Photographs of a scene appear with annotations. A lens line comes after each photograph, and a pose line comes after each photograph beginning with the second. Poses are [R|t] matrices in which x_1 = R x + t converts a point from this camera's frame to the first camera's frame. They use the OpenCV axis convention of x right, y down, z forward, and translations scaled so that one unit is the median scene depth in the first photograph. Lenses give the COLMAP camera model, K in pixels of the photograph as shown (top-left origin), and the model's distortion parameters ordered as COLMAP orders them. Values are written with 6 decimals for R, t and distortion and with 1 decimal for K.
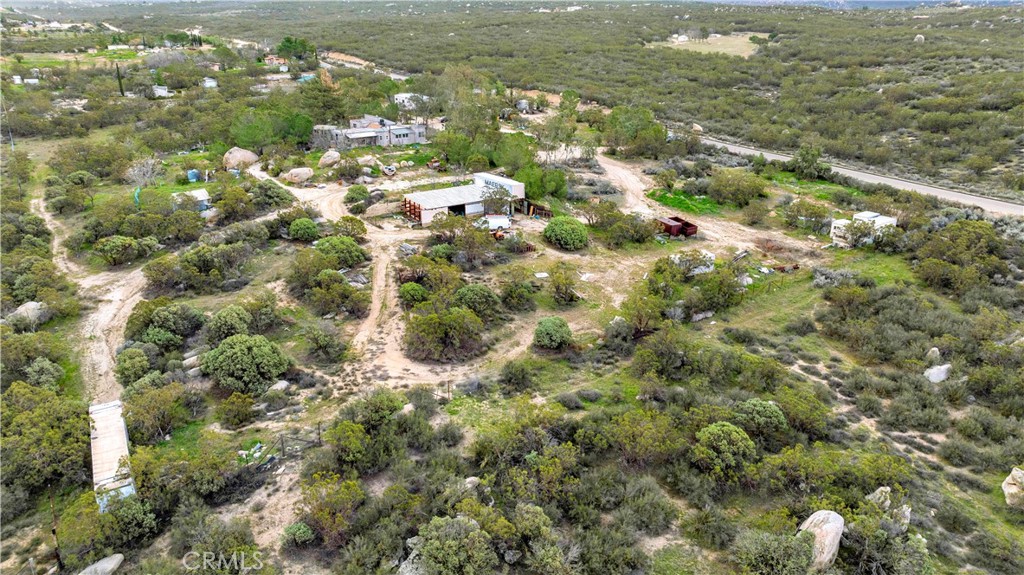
lens RADIAL K [[721.0, 0, 512.0], [0, 721.0, 287.5], [0, 0, 1]] dist [0.001313, -0.038765]
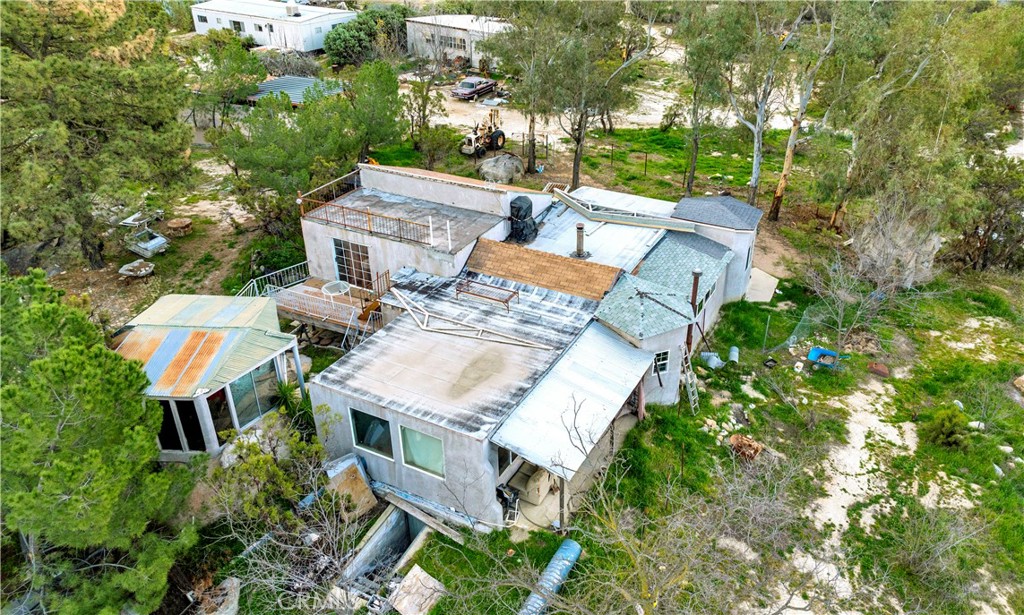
lens RADIAL K [[777.5, 0, 565.0], [0, 777.5, 307.5], [0, 0, 1]] dist [-0.011488, -0.003828]
pose [[0.892173, -0.220466, 0.394236, -0.330525], [0.153791, 0.968911, 0.193801, -0.320036], [-0.424707, -0.112274, 0.898342, 1.083165]]
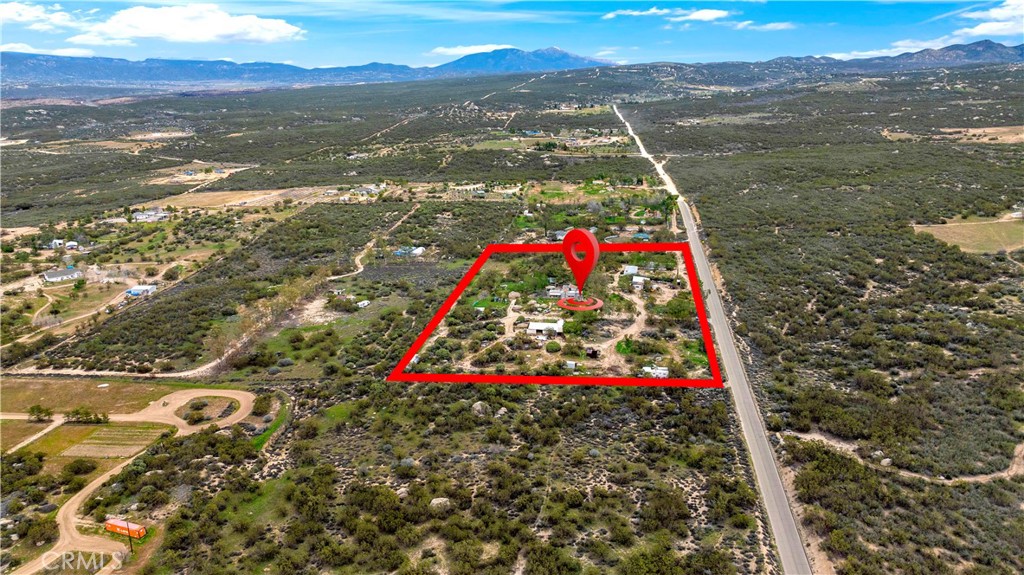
lens RADIAL K [[721.0, 0, 512.0], [0, 721.0, 287.5], [0, 0, 1]] dist [0.001313, -0.038765]
pose [[0.728407, 0.190188, -0.658218, 1.762512], [-0.237584, 0.971206, 0.017704, -0.303686], [0.642632, 0.143486, 0.752619, -1.369406]]
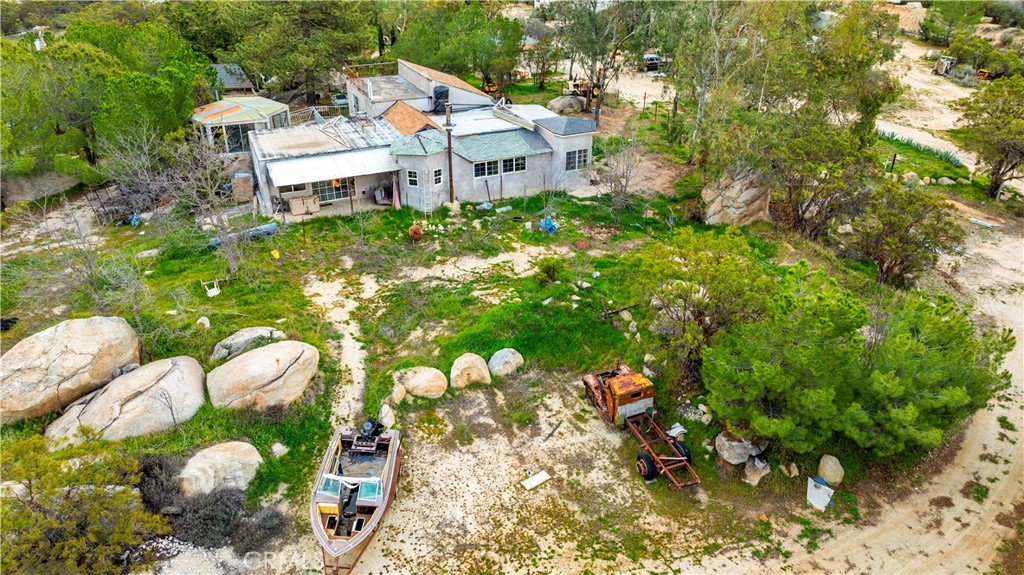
lens RADIAL K [[721.0, 0, 512.0], [0, 721.0, 287.5], [0, 0, 1]] dist [0.001313, -0.038765]
pose [[0.974494, 0.105564, -0.198036, -0.119958], [-0.078090, 0.986816, 0.141763, -0.262302], [0.210390, -0.122682, 0.969889, 0.958981]]
